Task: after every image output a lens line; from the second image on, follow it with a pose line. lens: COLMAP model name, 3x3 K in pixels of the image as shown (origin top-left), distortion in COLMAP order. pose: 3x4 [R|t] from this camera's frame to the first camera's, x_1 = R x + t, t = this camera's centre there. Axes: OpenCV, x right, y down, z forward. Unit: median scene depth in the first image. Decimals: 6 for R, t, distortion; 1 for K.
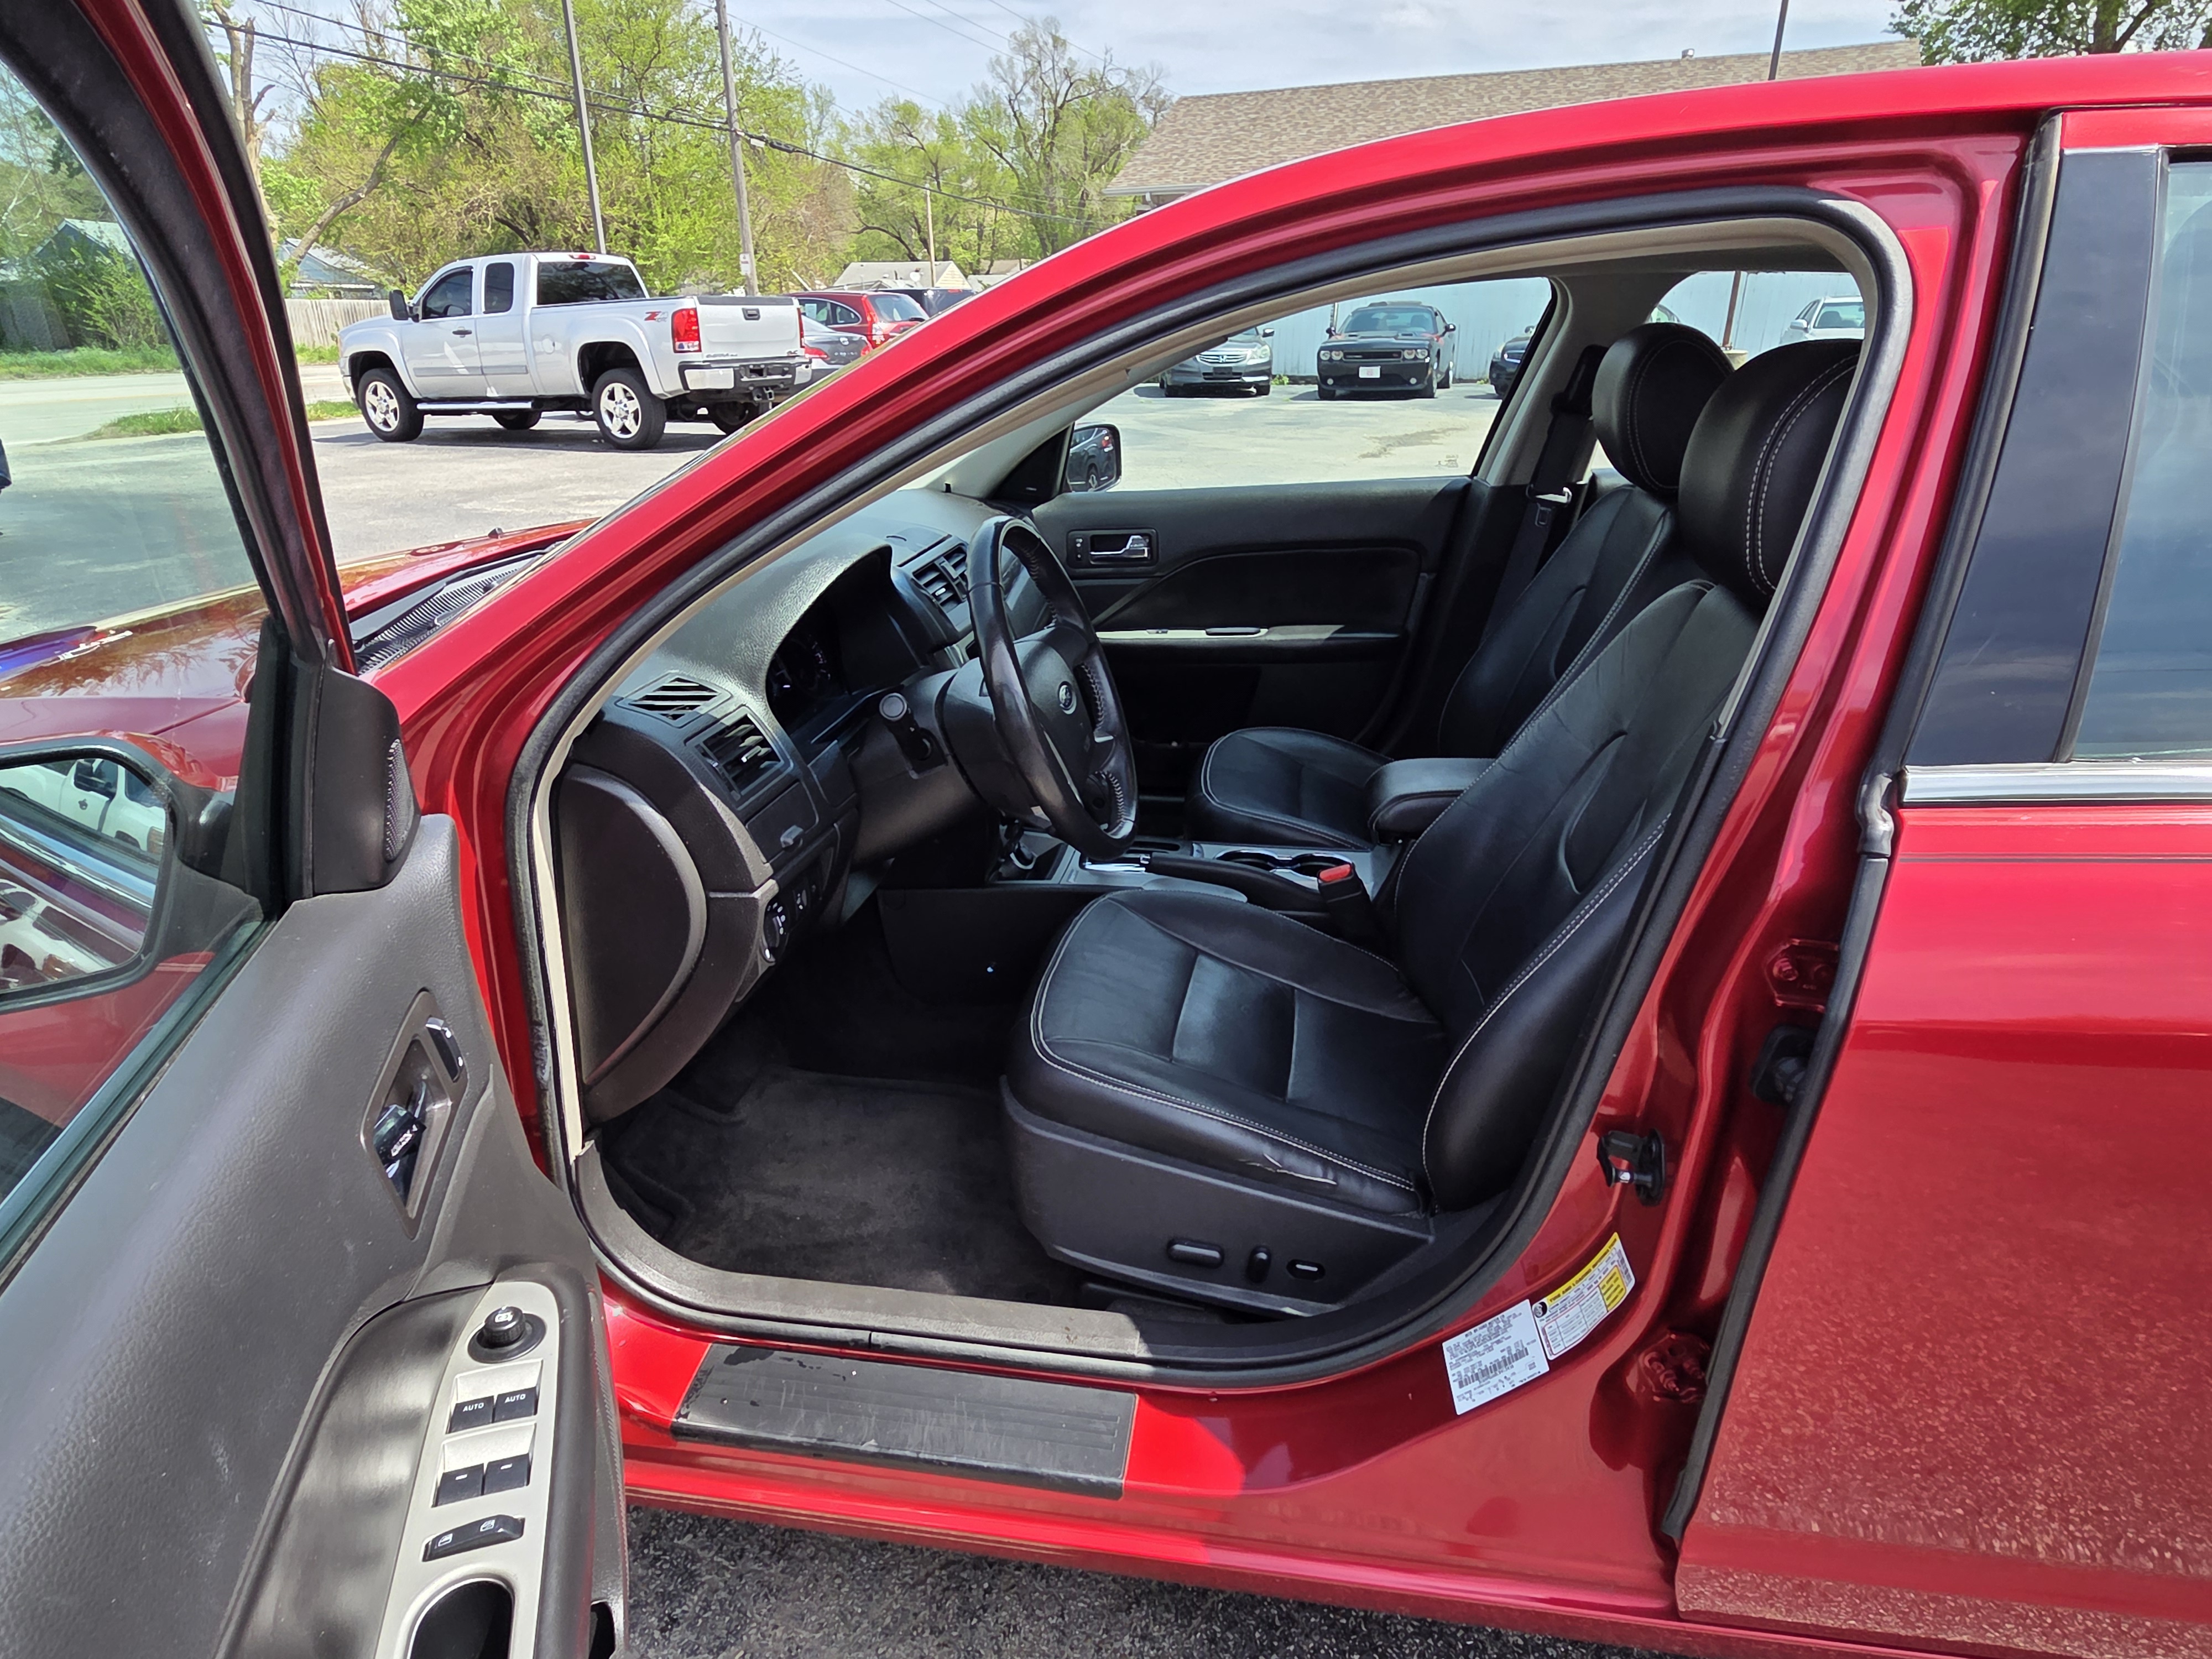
lens RADIAL K [[1259.4, 0, 1089.0], [0, 1259.4, 841.6], [0, 0, 1]] dist [0.007351, -0.002101]
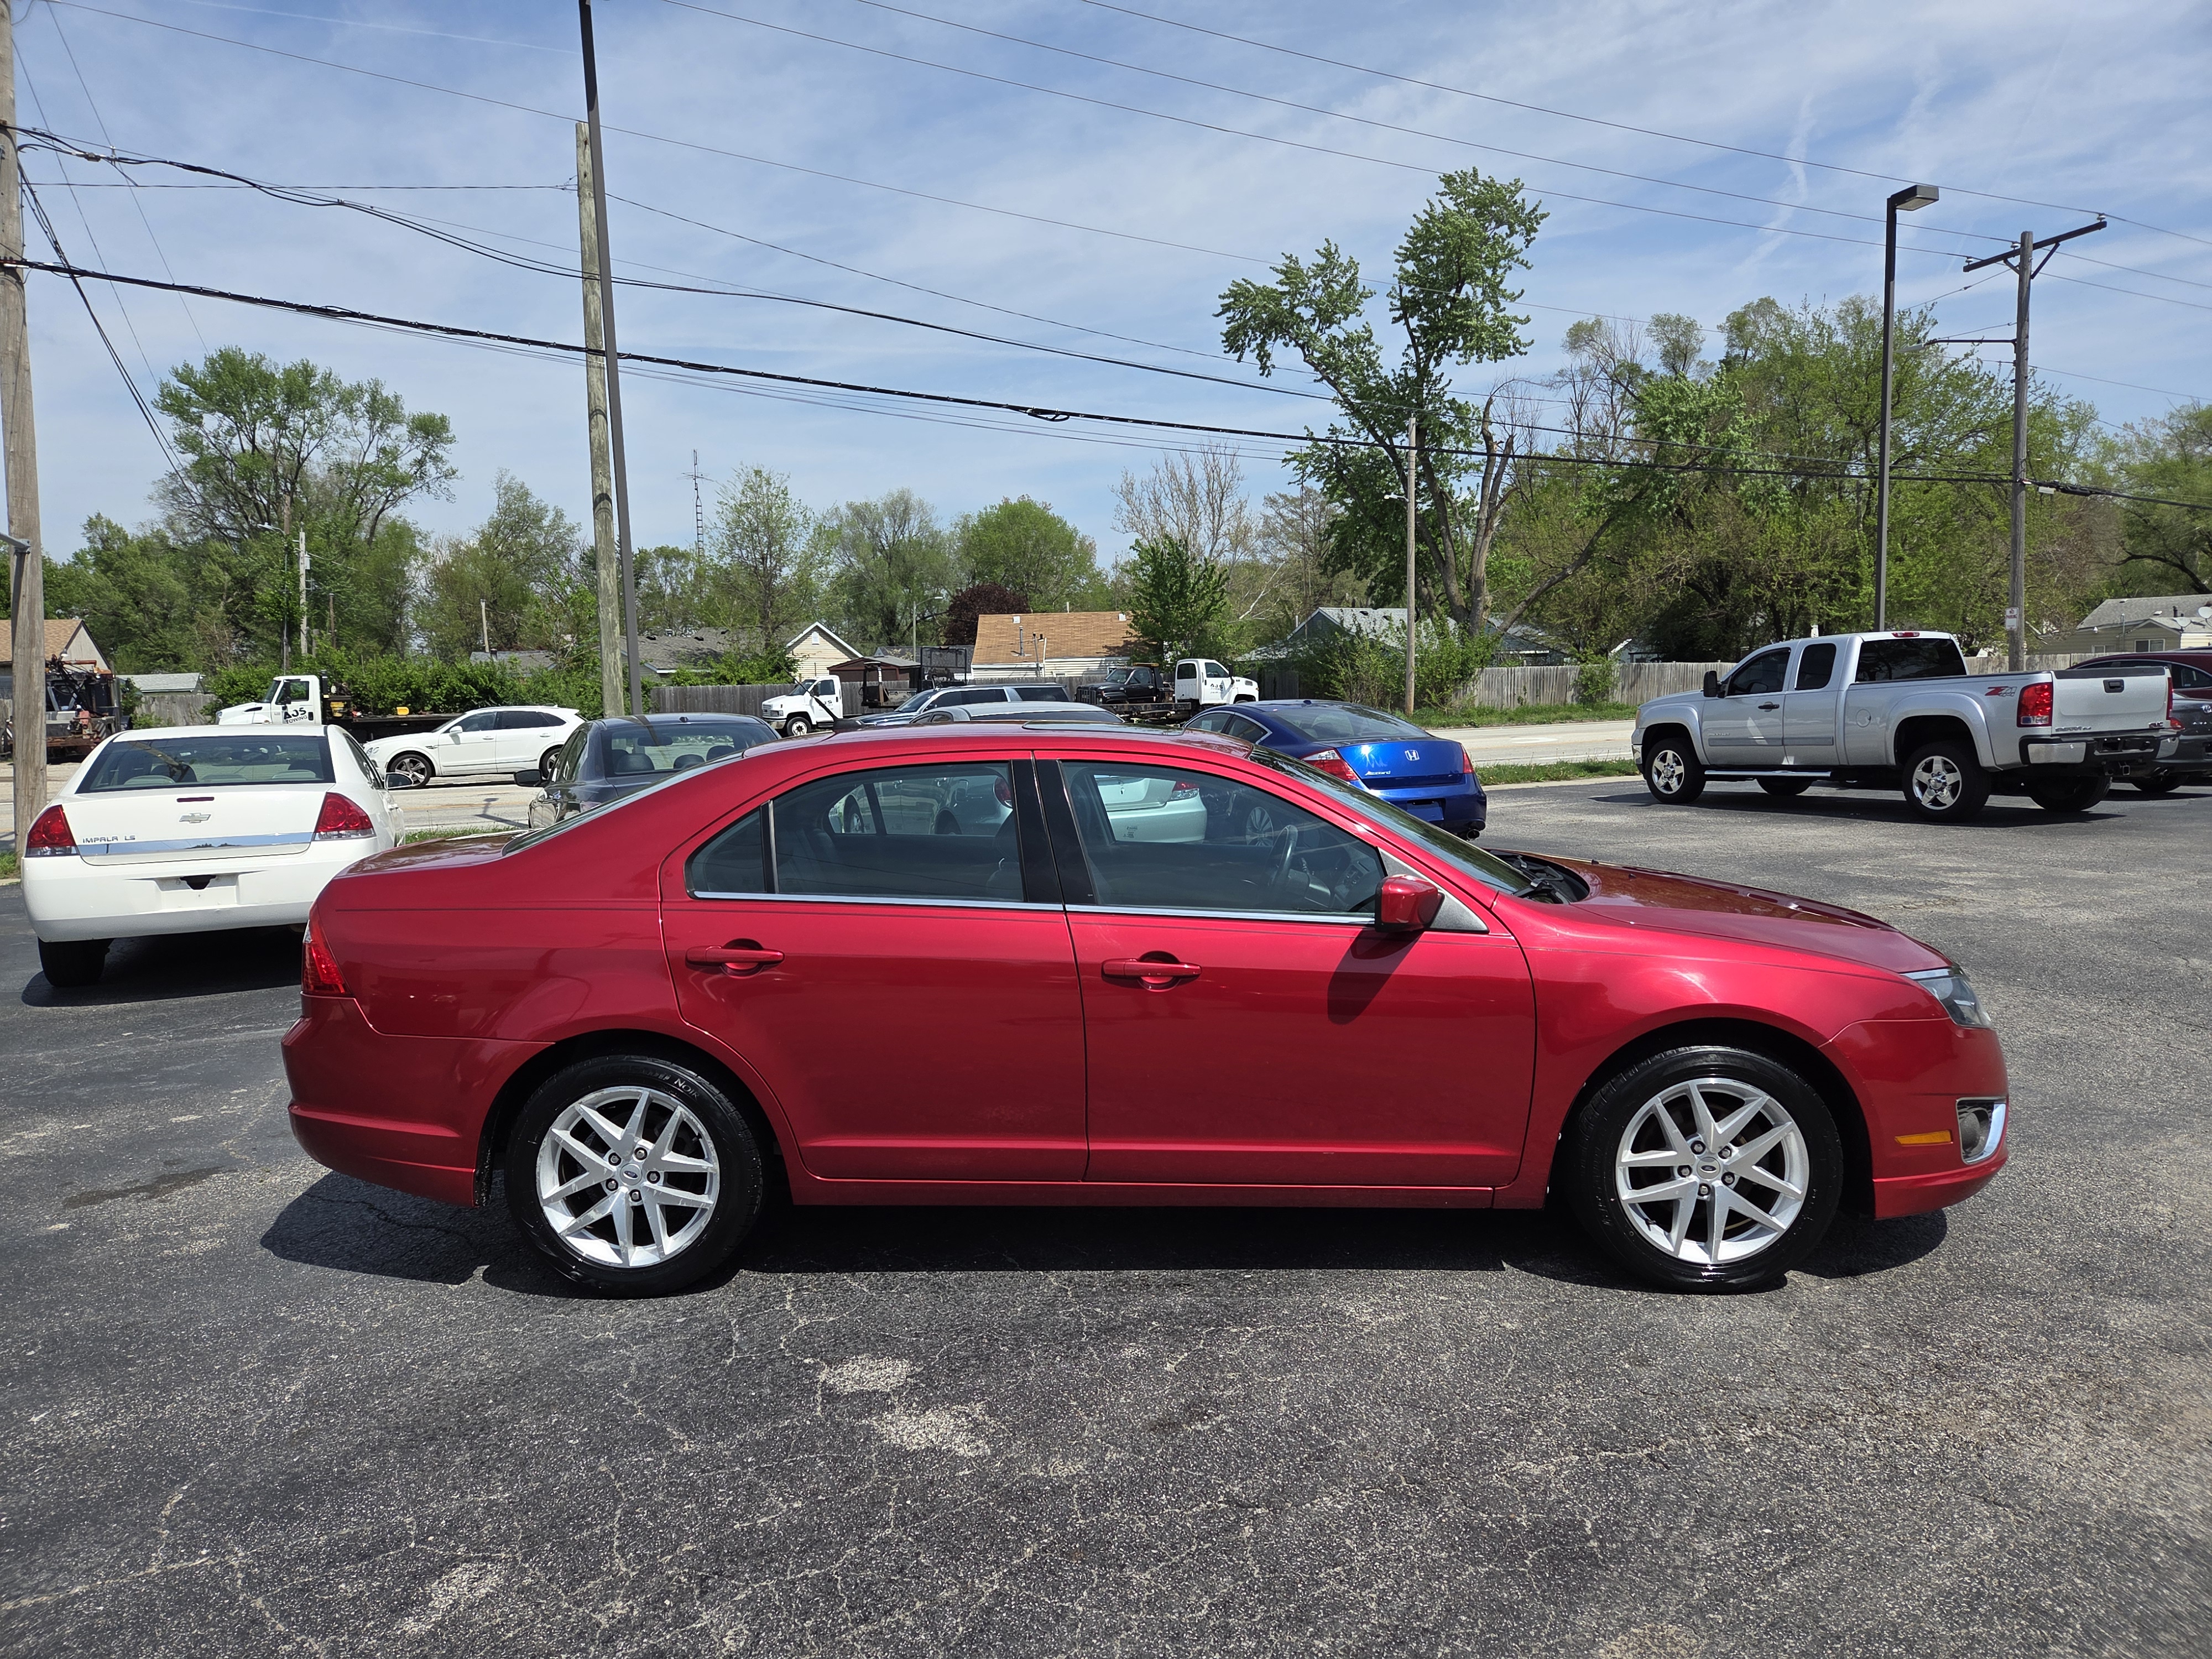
lens RADIAL K [[1467.4, 0, 1102.7], [0, 1467.4, 824.0], [0, 0, 1]] dist [0.054512, -0.043941]
pose [[0.733344, 0.048832, -0.678102, -0.032465], [-0.240673, 0.951475, -0.191761, 0.026105], [0.635833, 0.303828, 0.709511, -0.088806]]
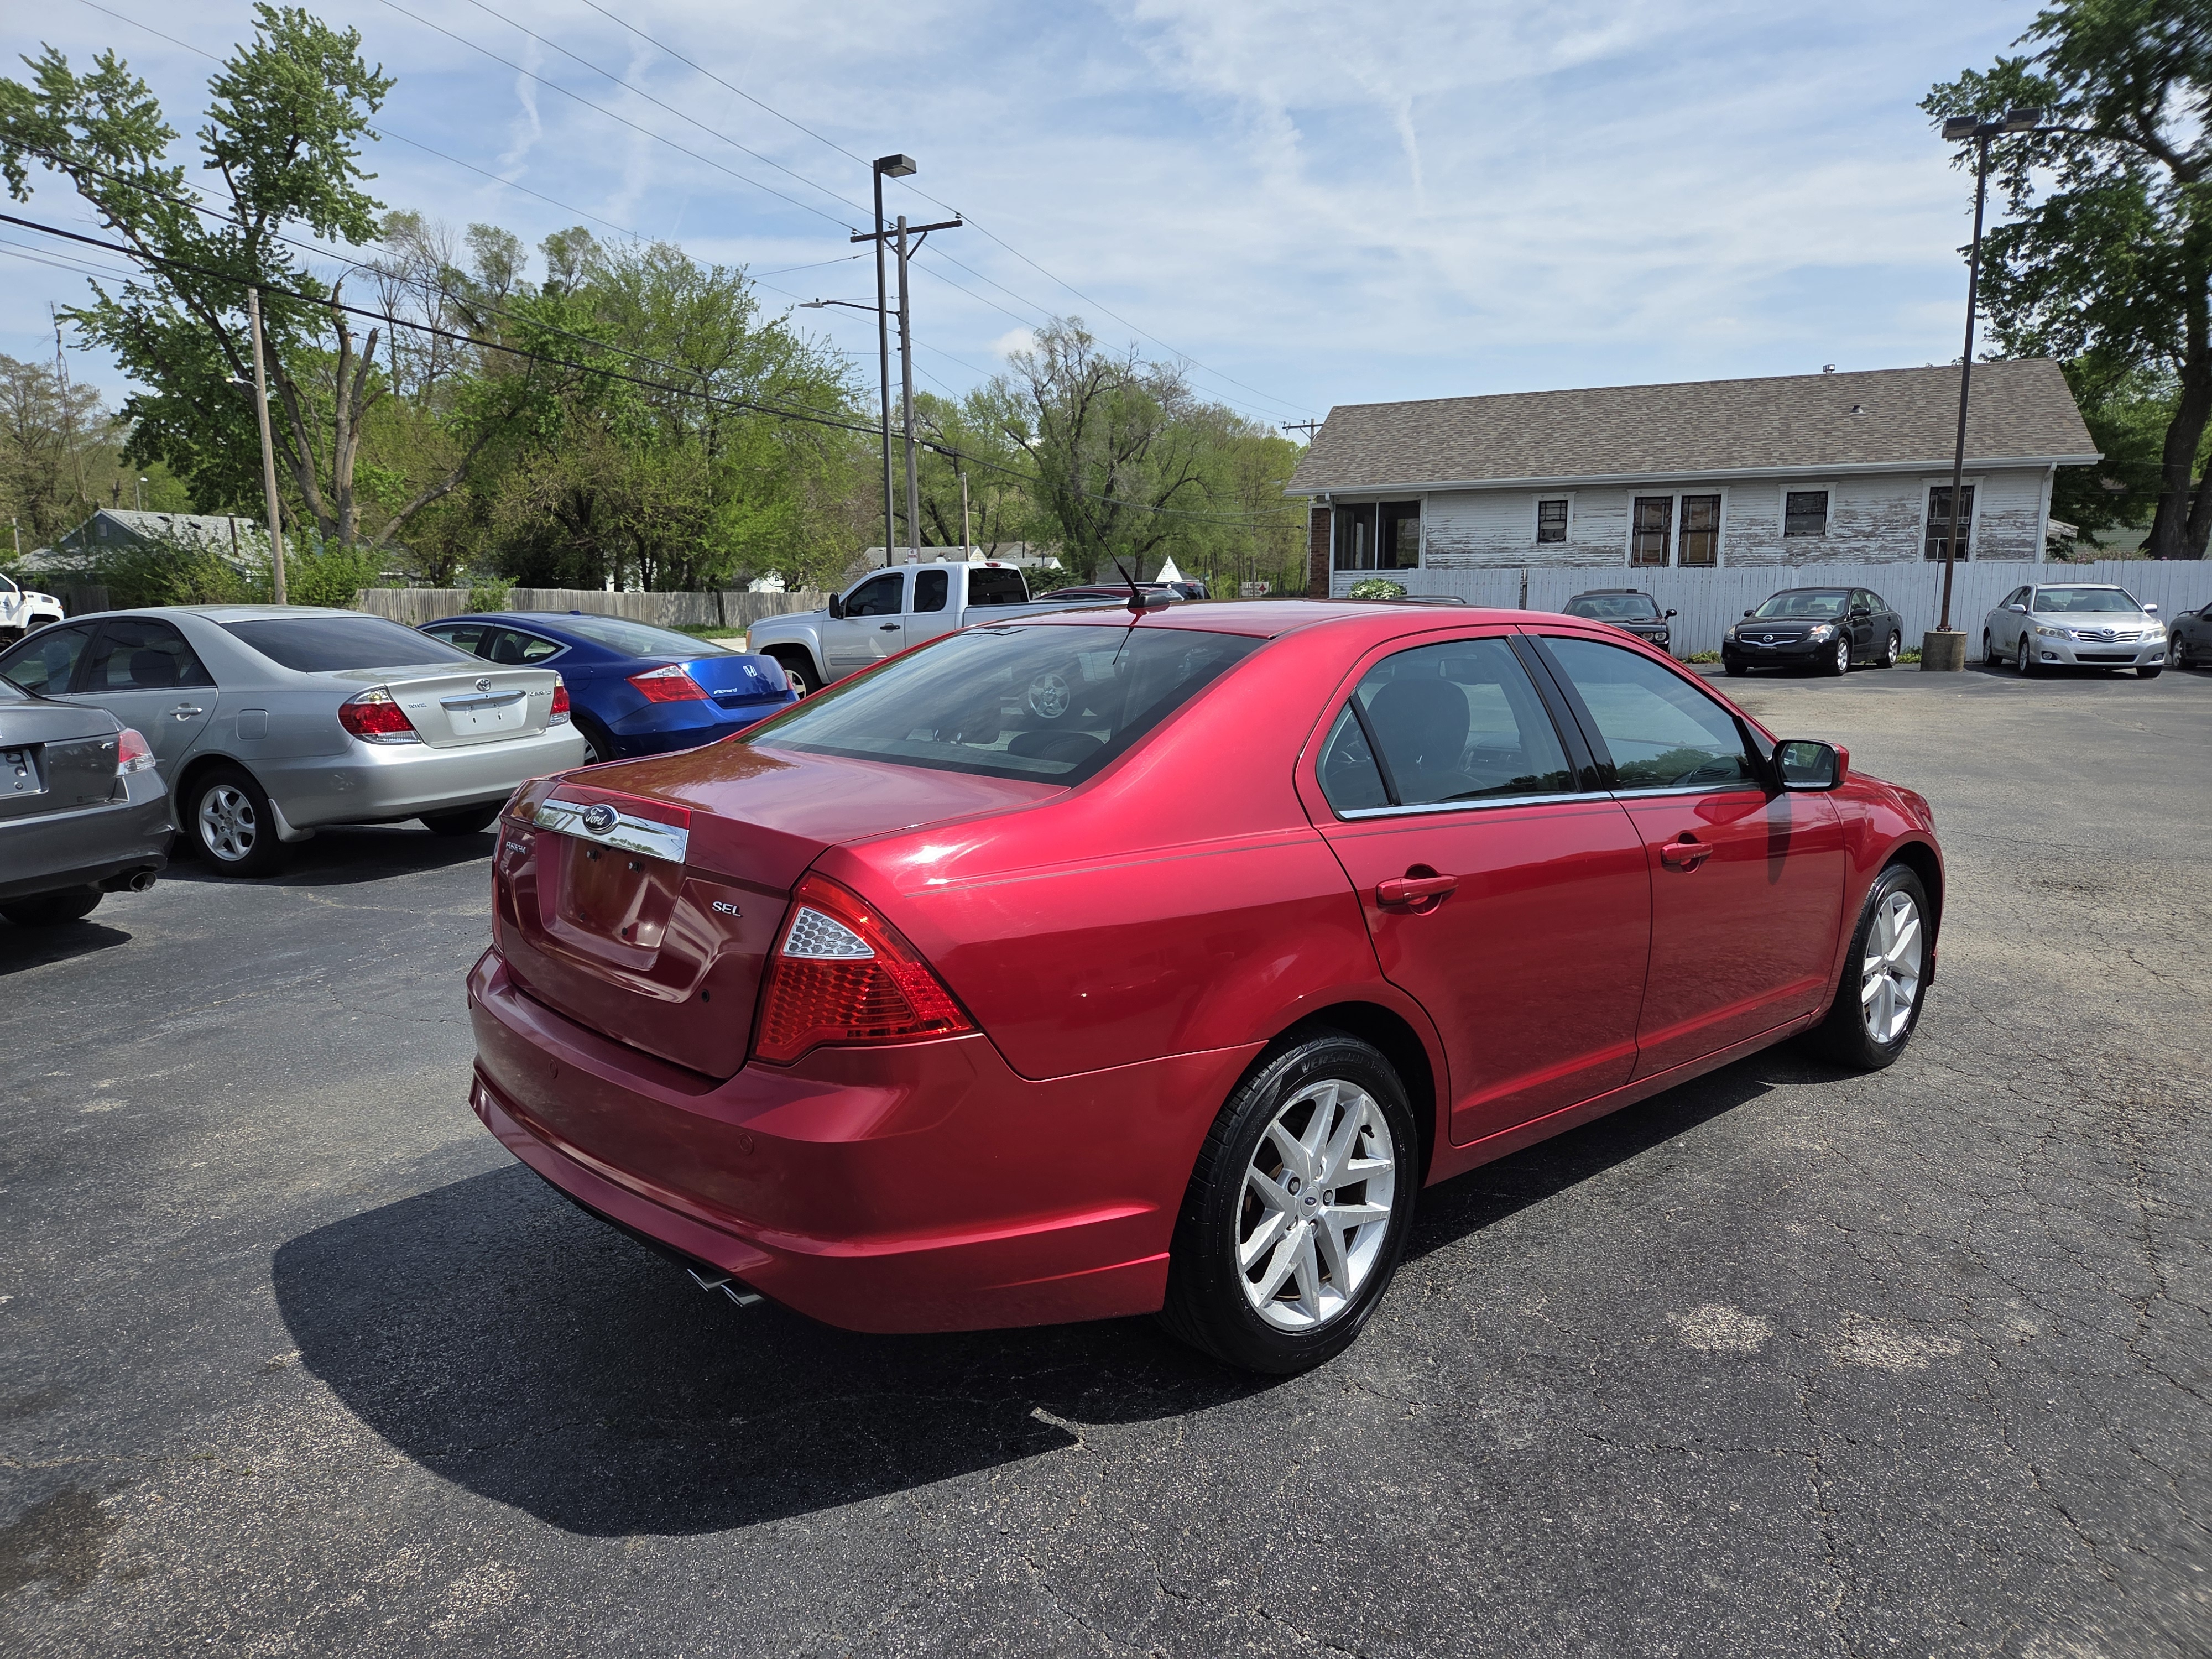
lens RADIAL K [[1467.4, 0, 1089.6], [0, 1467.4, 843.6], [0, 0, 1]] dist [0.054512, -0.043941]
pose [[0.999850, -0.006279, 0.016127, -0.165548], [0.009776, 0.973870, -0.226894, 0.039456], [-0.014281, 0.227018, 0.973786, -0.111264]]
